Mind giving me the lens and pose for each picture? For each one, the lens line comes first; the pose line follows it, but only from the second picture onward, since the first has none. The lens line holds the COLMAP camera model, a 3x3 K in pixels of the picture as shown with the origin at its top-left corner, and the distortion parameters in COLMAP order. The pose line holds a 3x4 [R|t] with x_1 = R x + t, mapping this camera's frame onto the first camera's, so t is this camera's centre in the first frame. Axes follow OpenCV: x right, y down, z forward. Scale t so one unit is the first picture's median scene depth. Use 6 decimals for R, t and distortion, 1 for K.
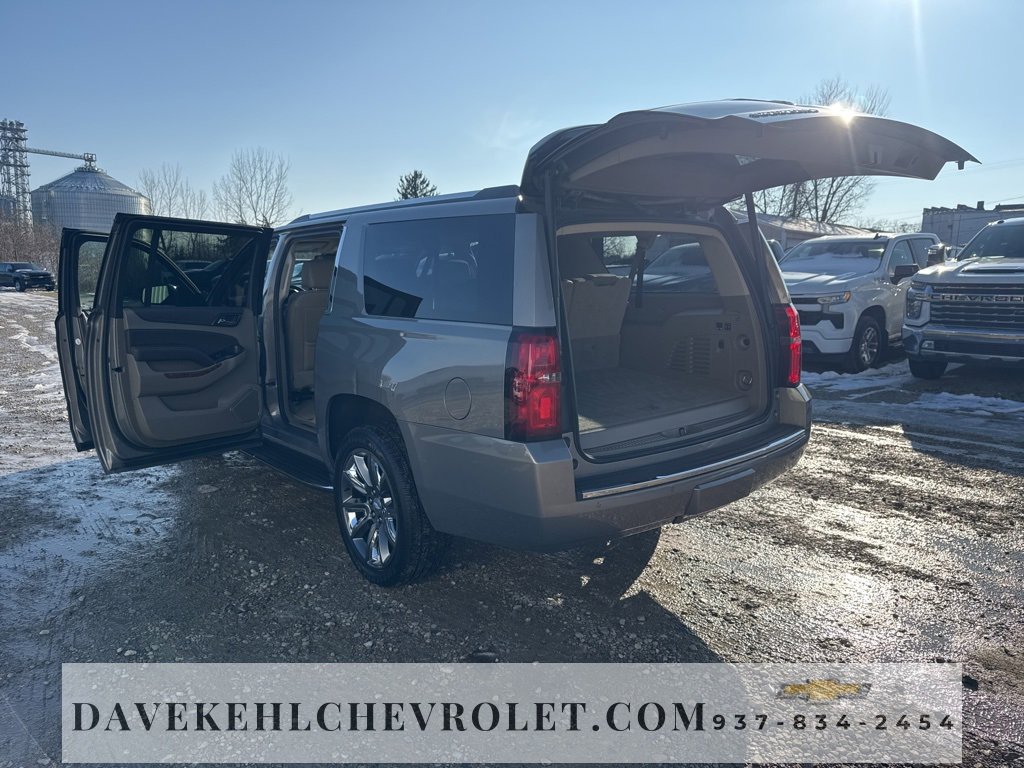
lens RADIAL K [[685.7, 0, 512.0], [0, 685.7, 384.0], [0, 0, 1]] dist [0.038368, -0.037851]
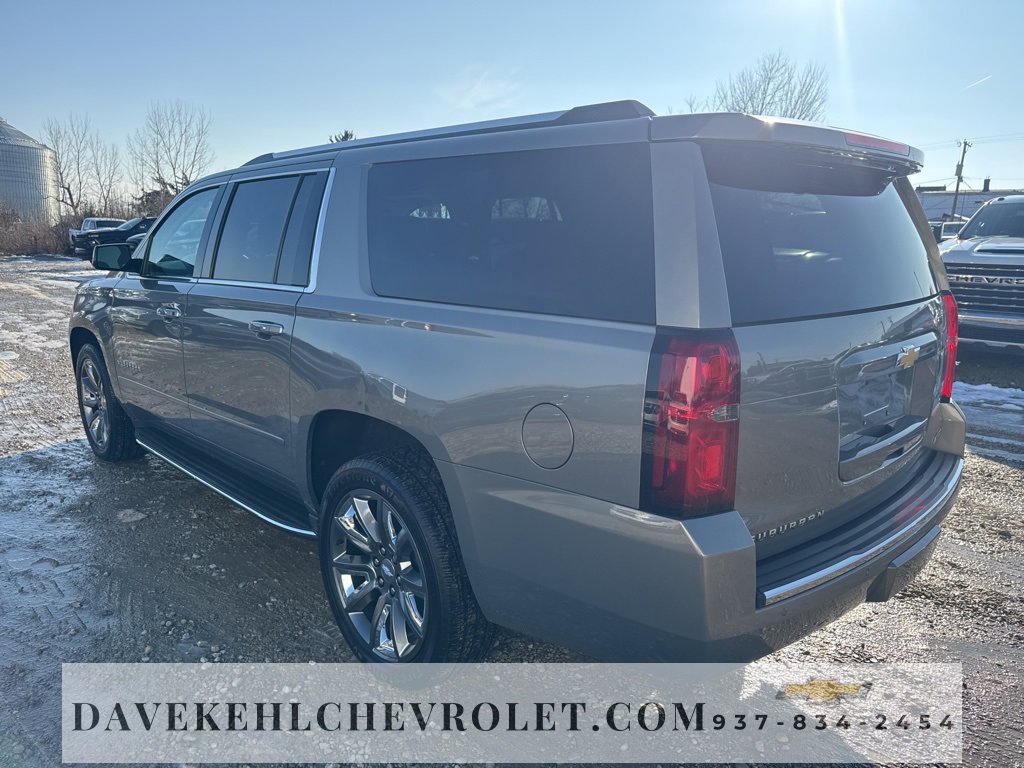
lens RADIAL K [[700.4, 0, 510.2], [0, 700.4, 379.8], [0, 0, 1]] dist [0.006973, -0.001815]
pose [[0.995988, 0.006432, 0.089253, -0.127425], [-0.009545, 0.999359, 0.034496, -0.039016], [-0.088974, -0.035210, 0.995411, 0.266886]]
